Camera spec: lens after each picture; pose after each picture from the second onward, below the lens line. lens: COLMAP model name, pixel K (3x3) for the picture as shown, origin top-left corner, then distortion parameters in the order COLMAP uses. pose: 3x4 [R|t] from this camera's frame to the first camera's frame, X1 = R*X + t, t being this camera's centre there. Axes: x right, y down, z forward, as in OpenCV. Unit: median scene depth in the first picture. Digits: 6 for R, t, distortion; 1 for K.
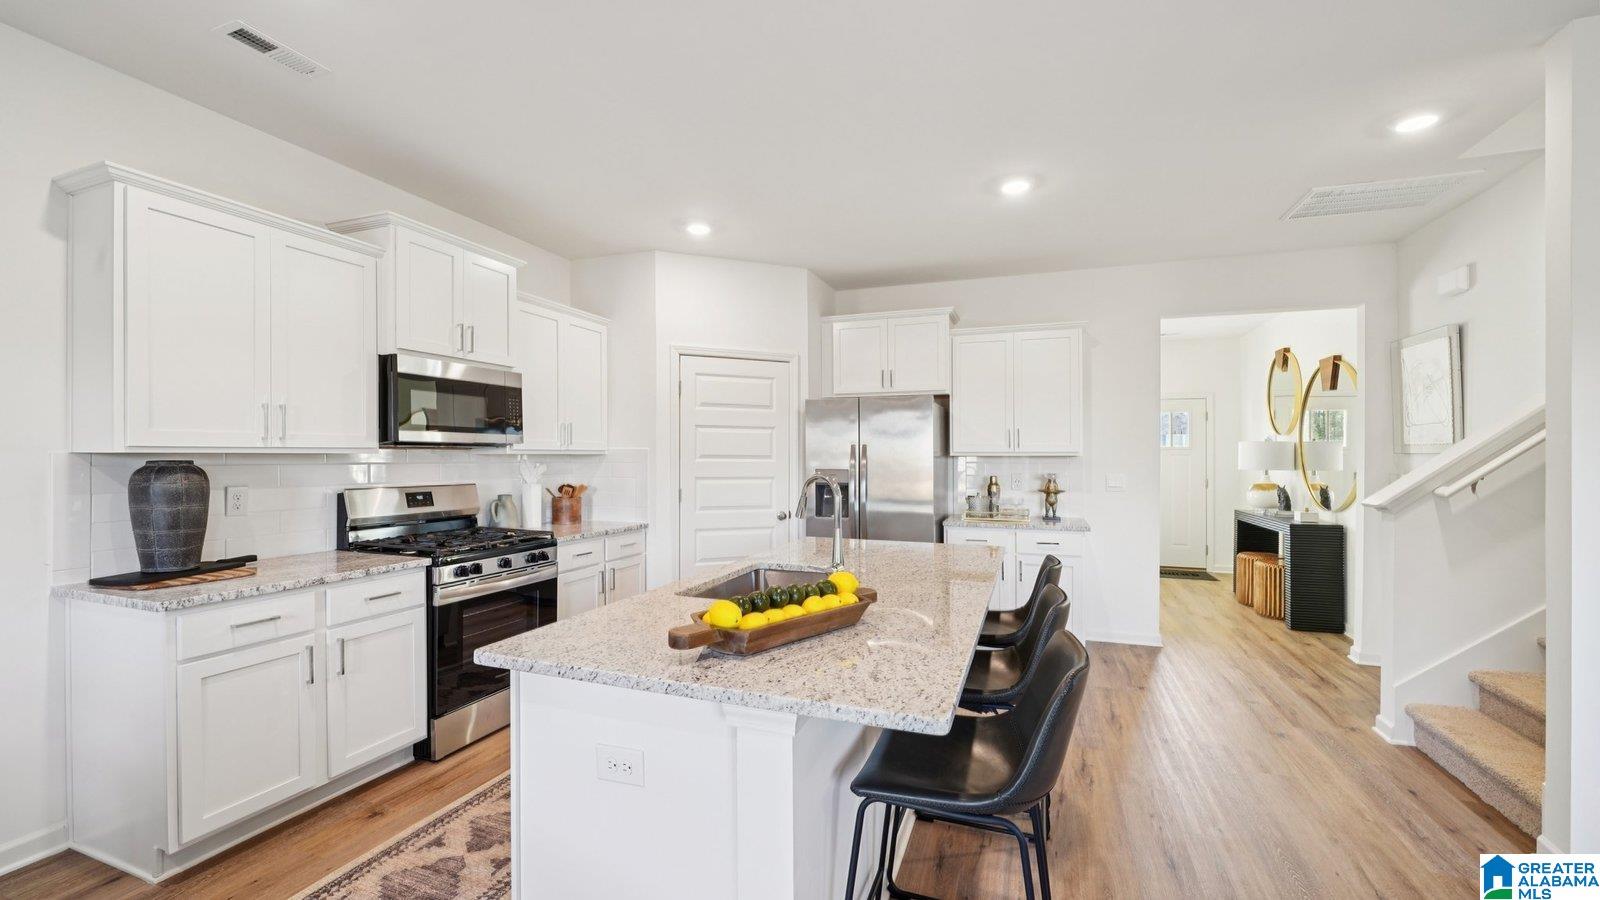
lens RADIAL K [[646.2, 0, 795.3], [0, 646.2, 454.5], [0, 0, 1]] dist [-0.004872, -0.000160]
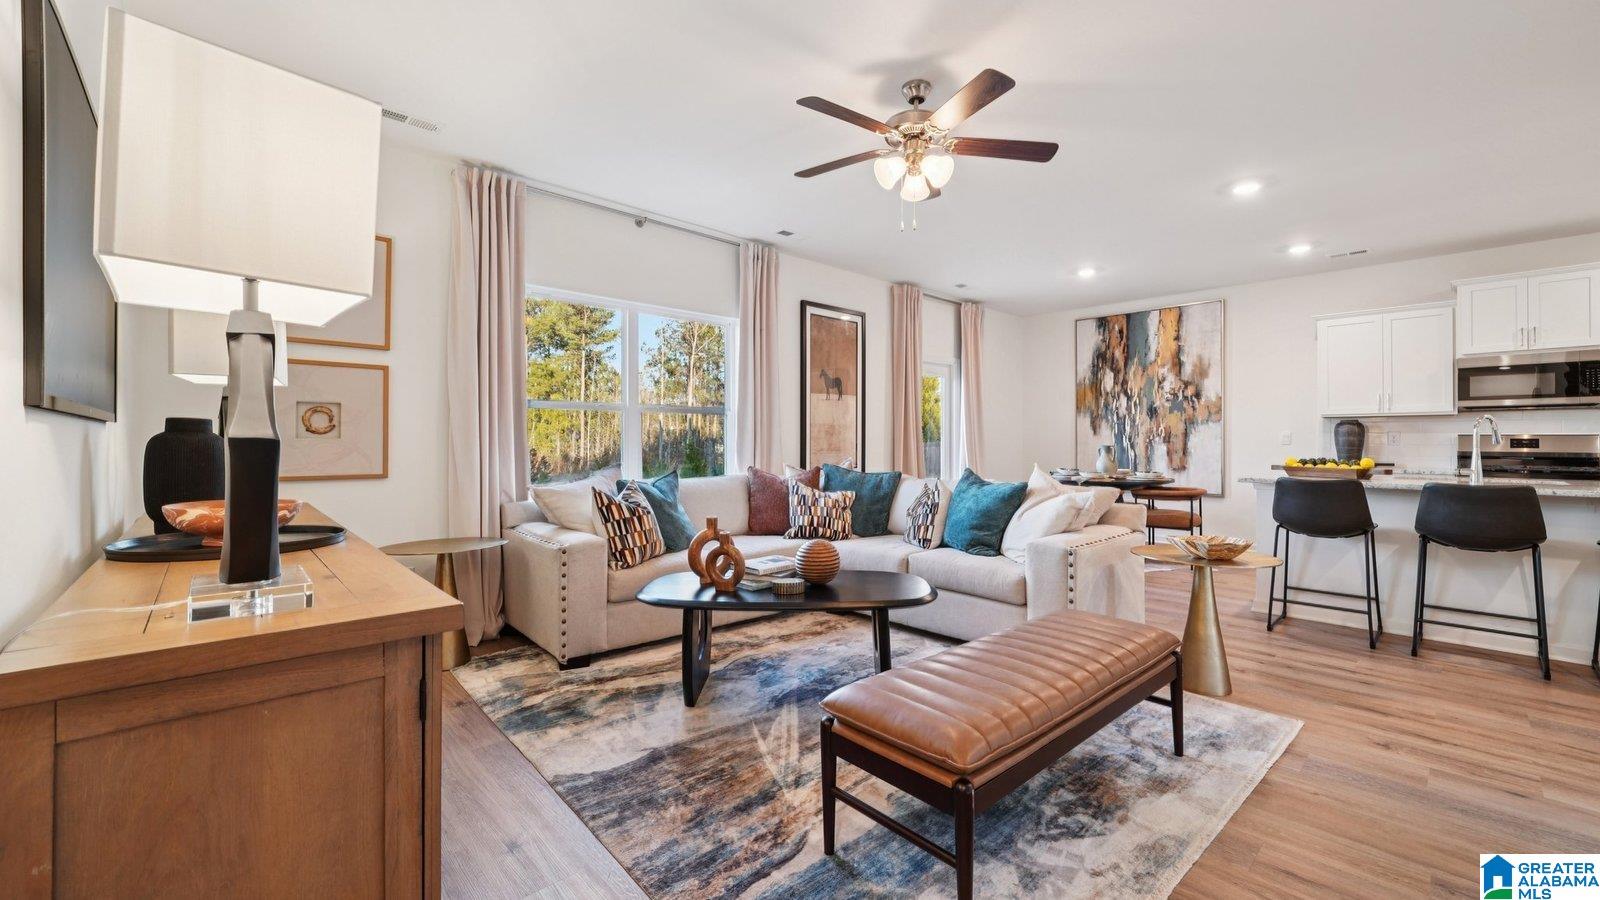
lens RADIAL K [[645.9, 0, 804.4], [0, 645.9, 442.5], [0, 0, 1]] dist [0.000893, 0.000129]
pose [[-0.436242, -0.001750, -0.899828, 1.207536], [0.000306, 0.999998, -0.002094, 0.054649], [0.899830, -0.001189, -0.436240, 0.098862]]
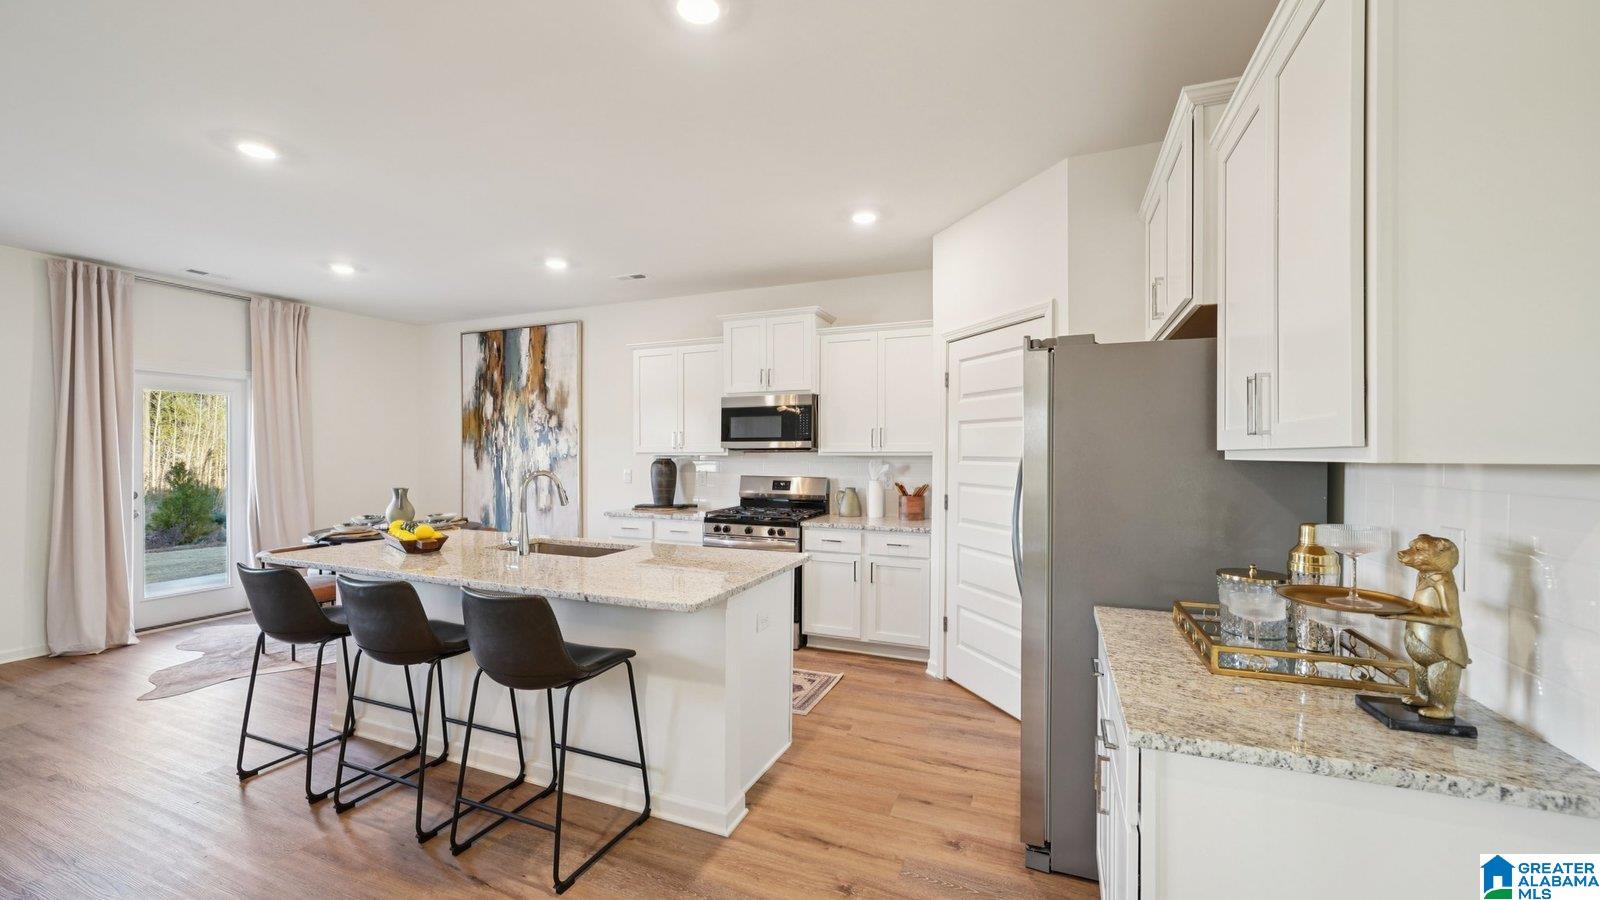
lens RADIAL K [[624.3, 0, 794.6], [0, 624.3, 452.7], [0, 0, 1]] dist [-0.009366, -0.000158]
pose [[-0.040621, -0.005256, -0.999161, 0.696215], [0.000405, 0.999986, -0.005277, 0.000180], [0.999175, -0.000619, -0.040618, 0.847086]]
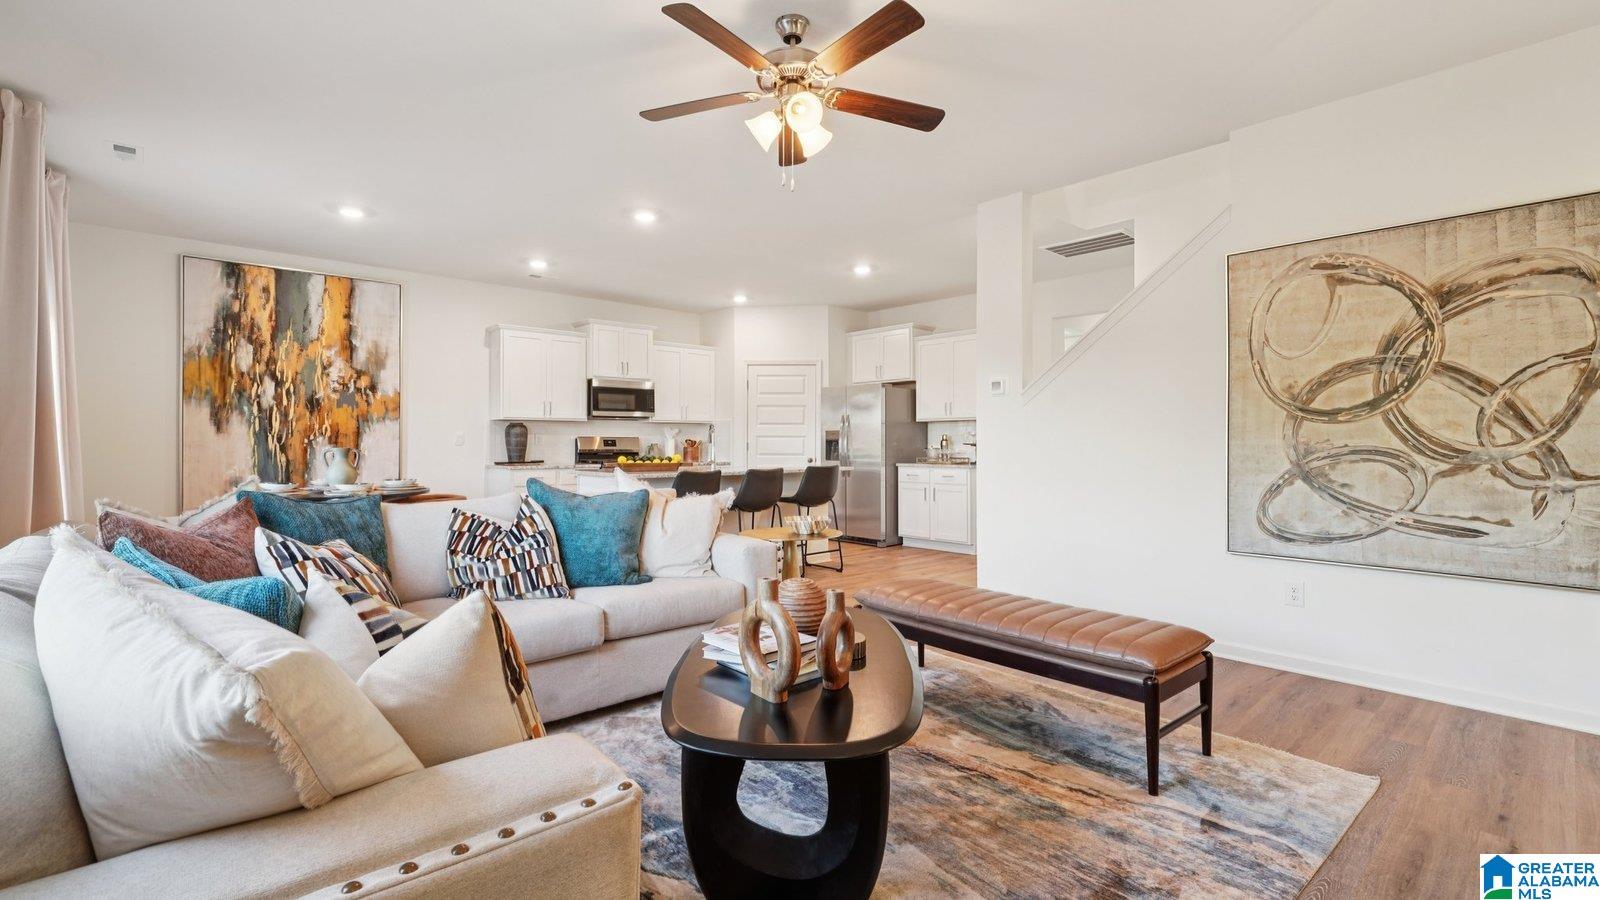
lens RADIAL K [[713.4, 0, 806.7], [0, 713.4, 437.6], [0, 0, 1]] dist [0.000607, 0.000122]
pose [[0.895171, -0.007684, -0.445657, 0.835523], [0.005575, 0.999966, -0.006043, 0.053530], [0.445688, 0.002925, 0.895184, -0.659619]]
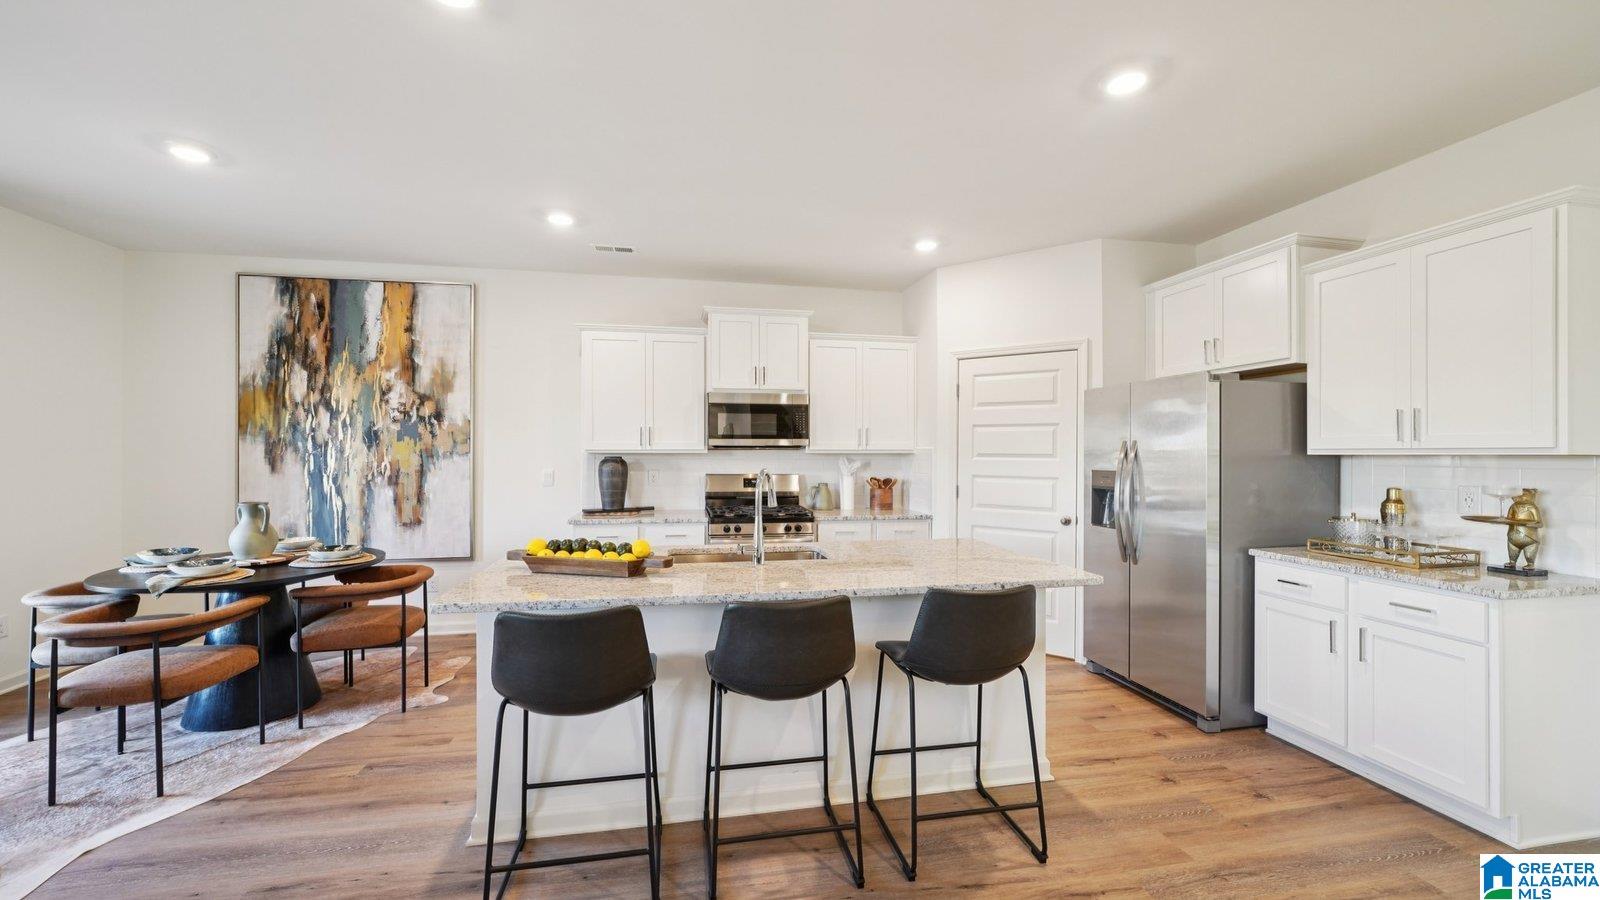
lens RADIAL K [[614.9, 0, 798.1], [0, 614.9, 451.3], [0, 0, 1]] dist [-0.013402, 0.000141]
pose [[0.521818, -0.005664, -0.853038, 0.558479], [0.001049, 0.999981, -0.005998, 0.002261], [0.853056, 0.002235, 0.521815, 0.255181]]
